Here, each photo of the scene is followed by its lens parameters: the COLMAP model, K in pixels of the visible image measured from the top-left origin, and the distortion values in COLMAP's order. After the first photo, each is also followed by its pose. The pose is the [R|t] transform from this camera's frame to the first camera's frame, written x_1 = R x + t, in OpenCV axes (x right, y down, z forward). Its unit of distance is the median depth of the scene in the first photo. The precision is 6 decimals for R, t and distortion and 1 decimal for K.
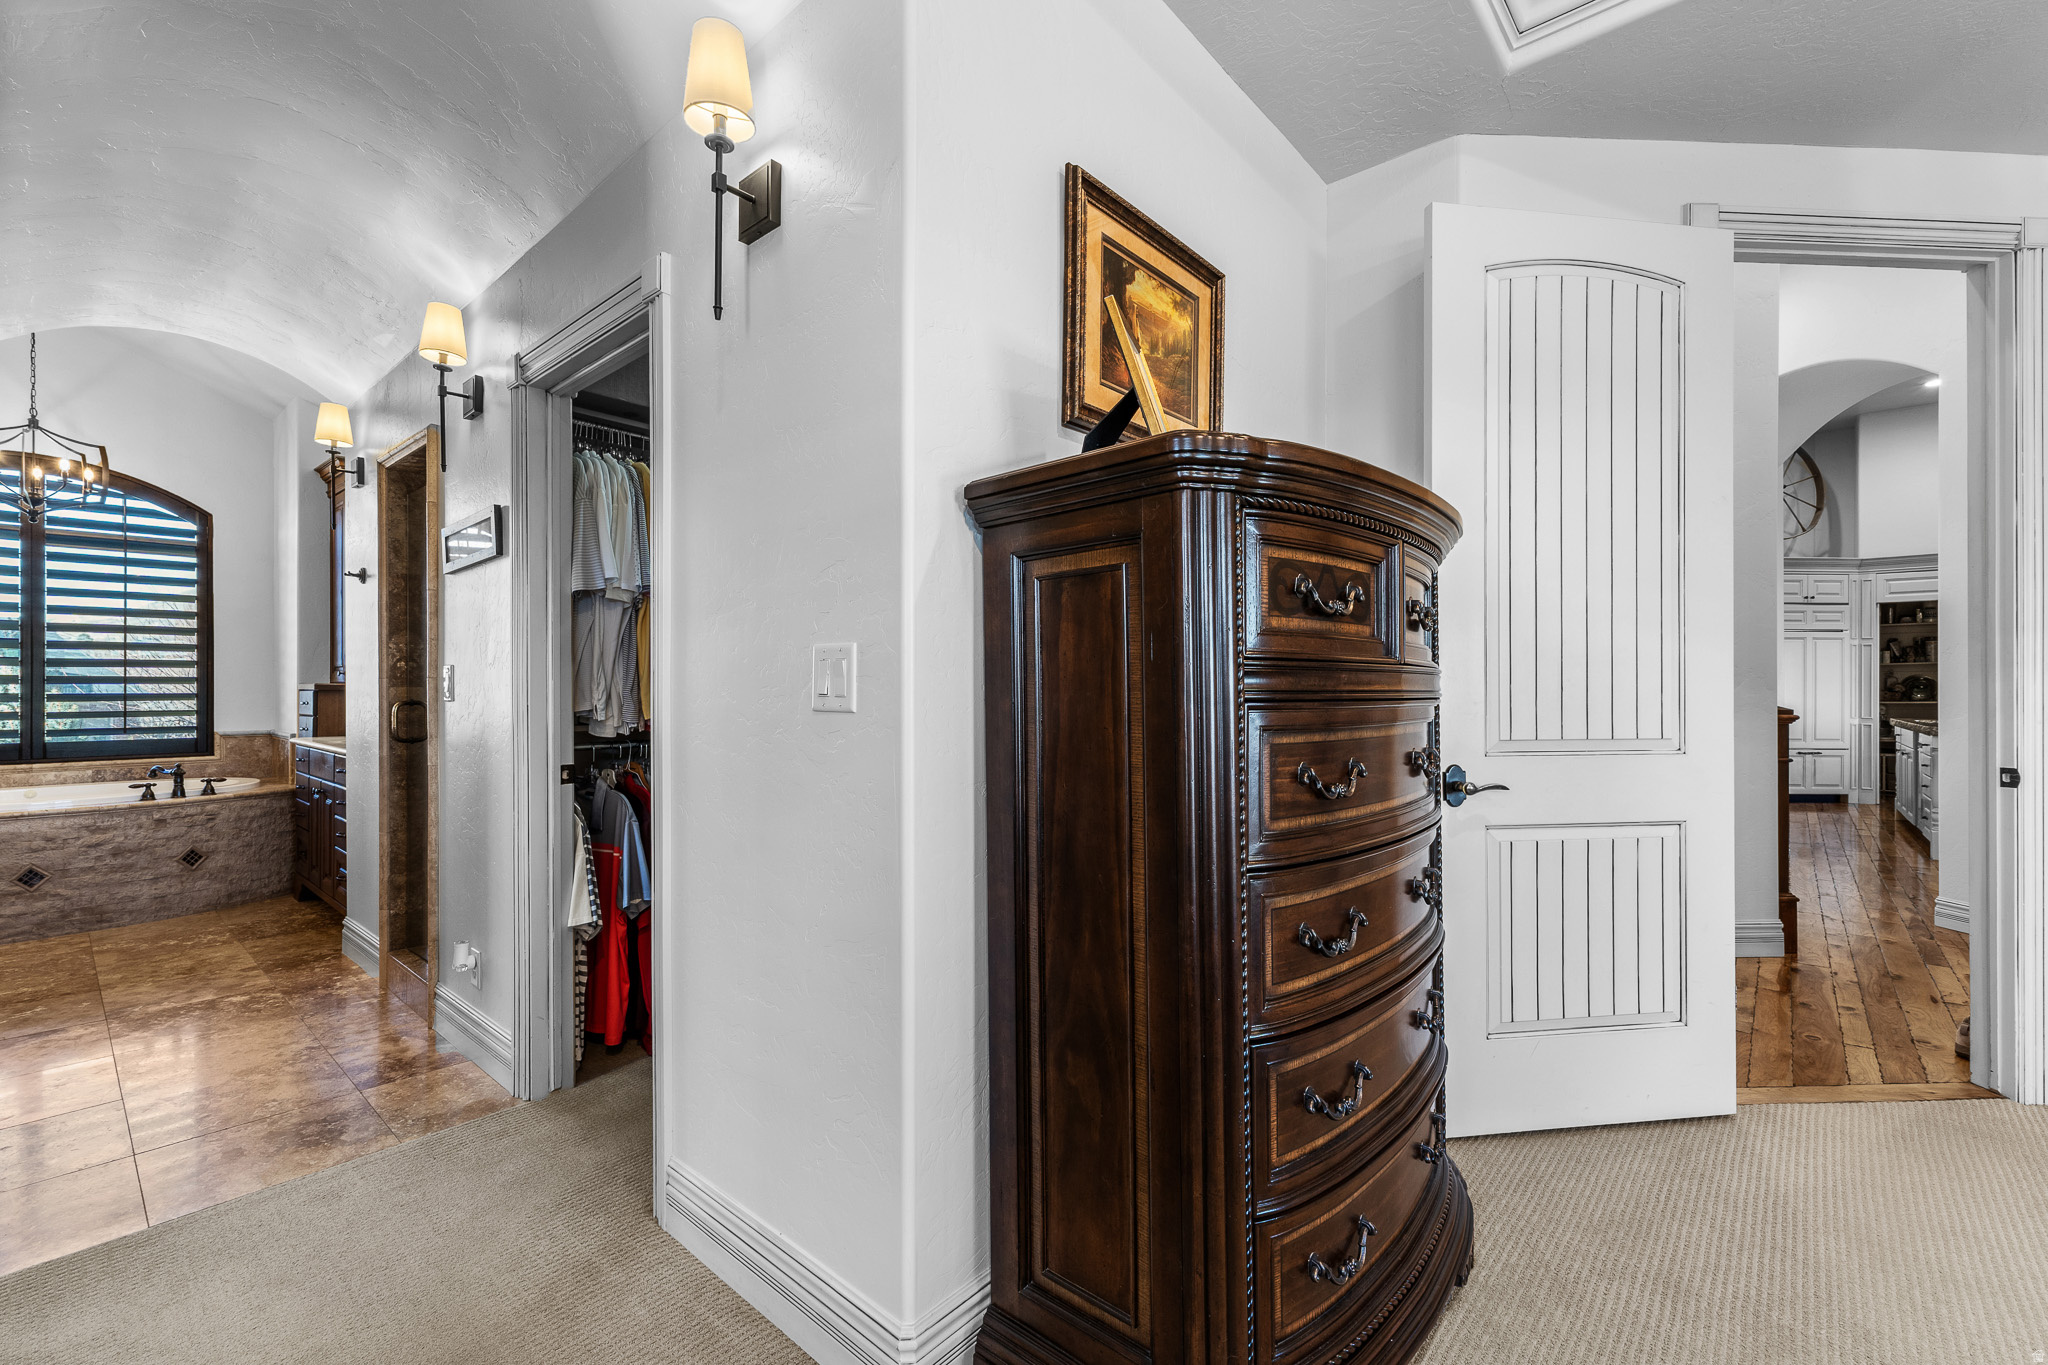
lens RADIAL K [[879.1, 0, 1060.6], [0, 879.1, 687.8], [0, 0, 1]] dist [-0.000218, -0.002772]
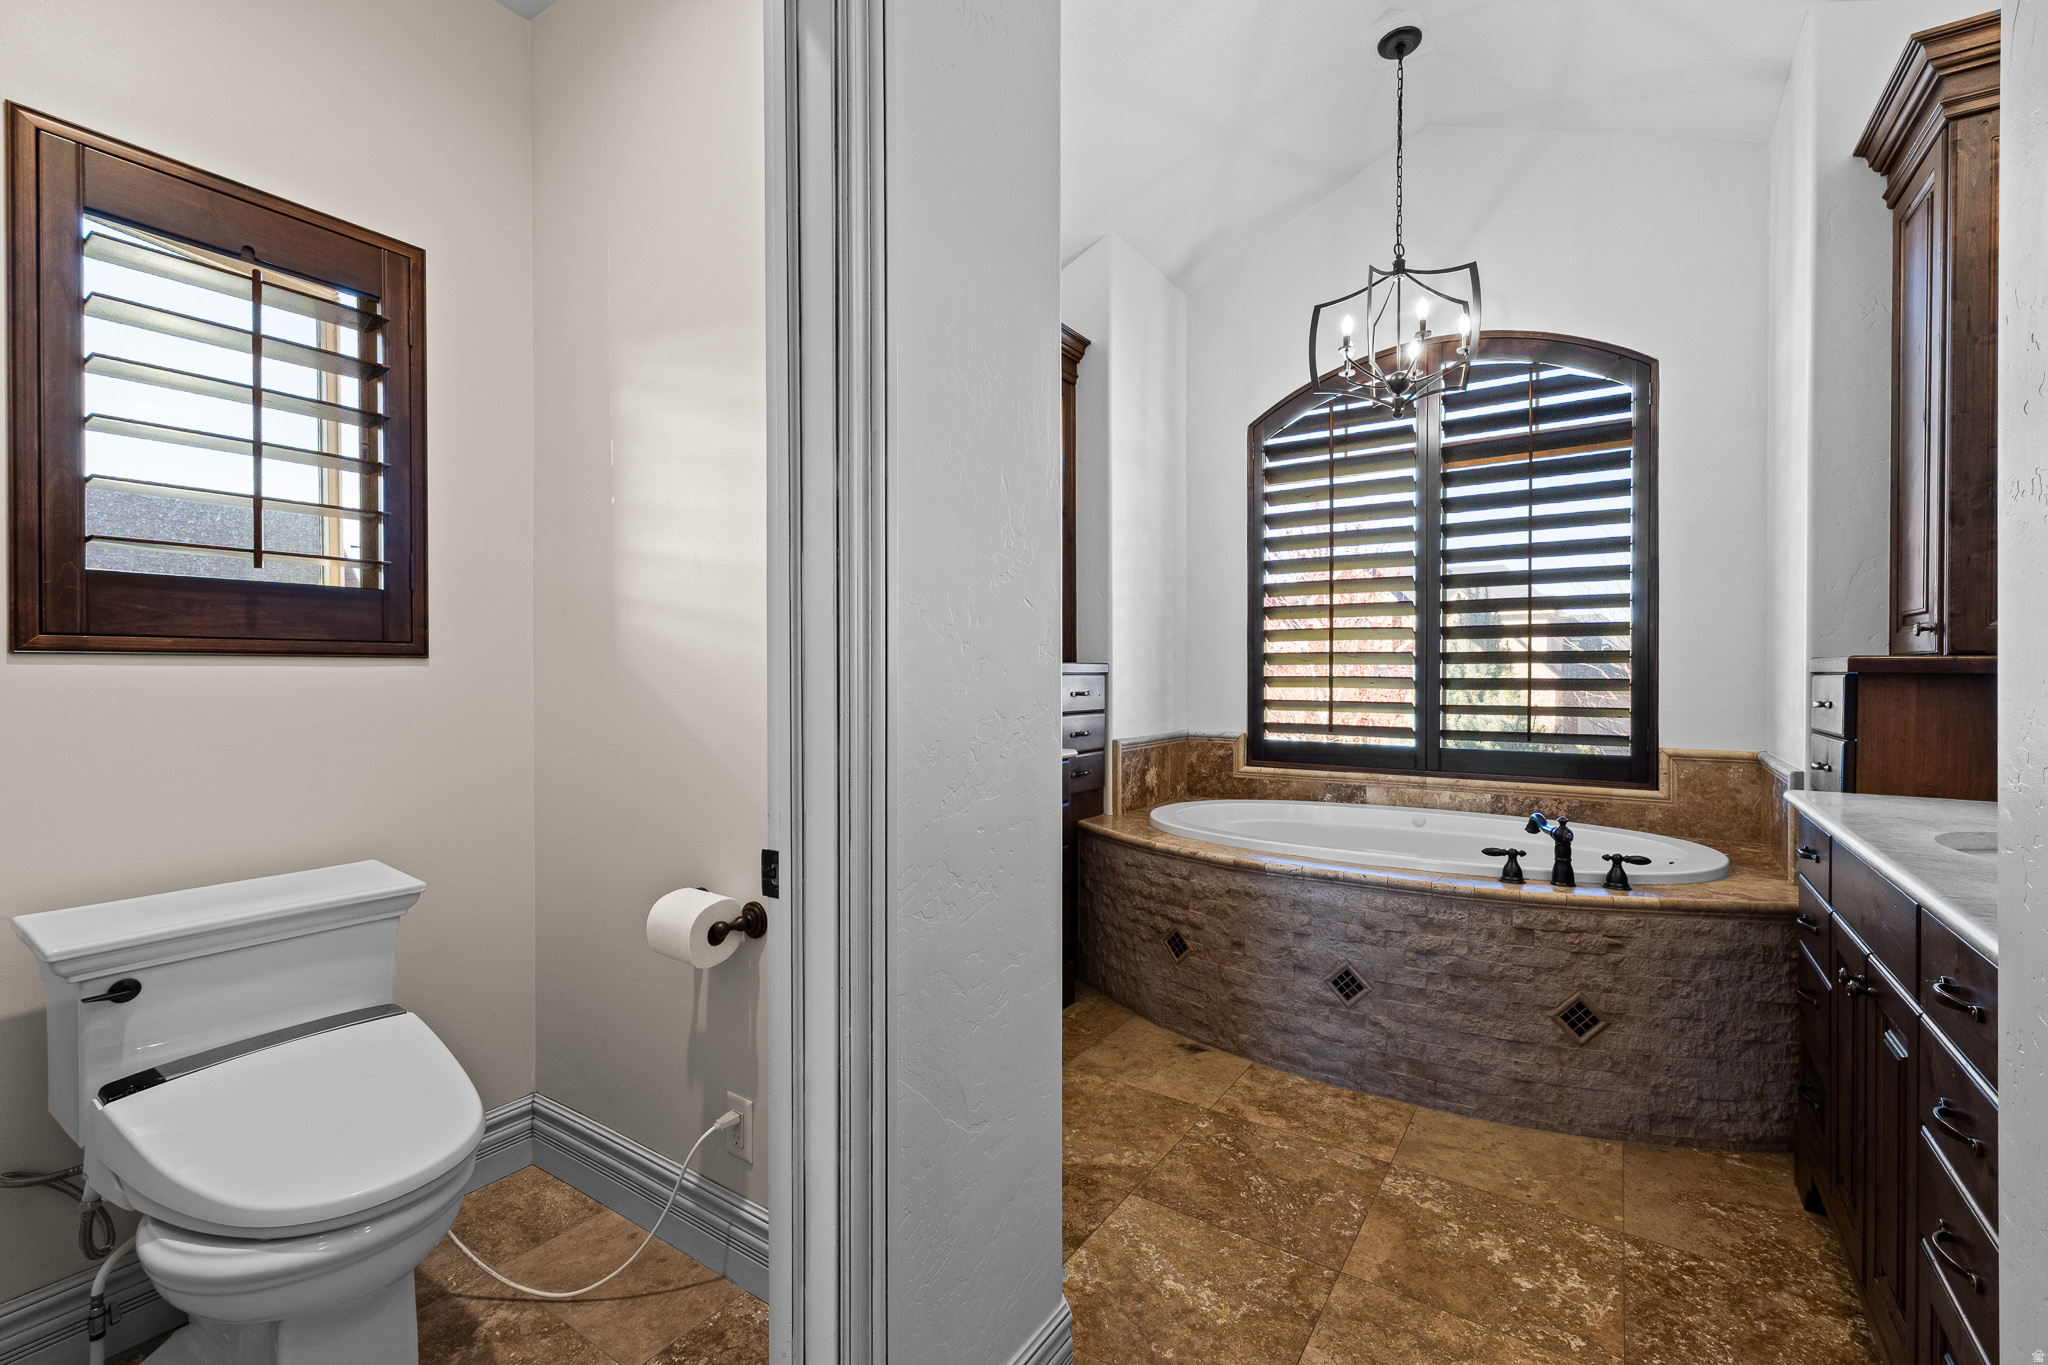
lens RADIAL K [[878.6, 0, 1024.4], [0, 878.6, 675.7], [0, 0, 1]] dist [0.012105, 0.000248]
pose [[0.113190, 0.004151, -0.993565, -0.530859], [0.001153, 0.999990, 0.004309, 0.001481], [0.993573, -0.001633, 0.113184, 0.628918]]
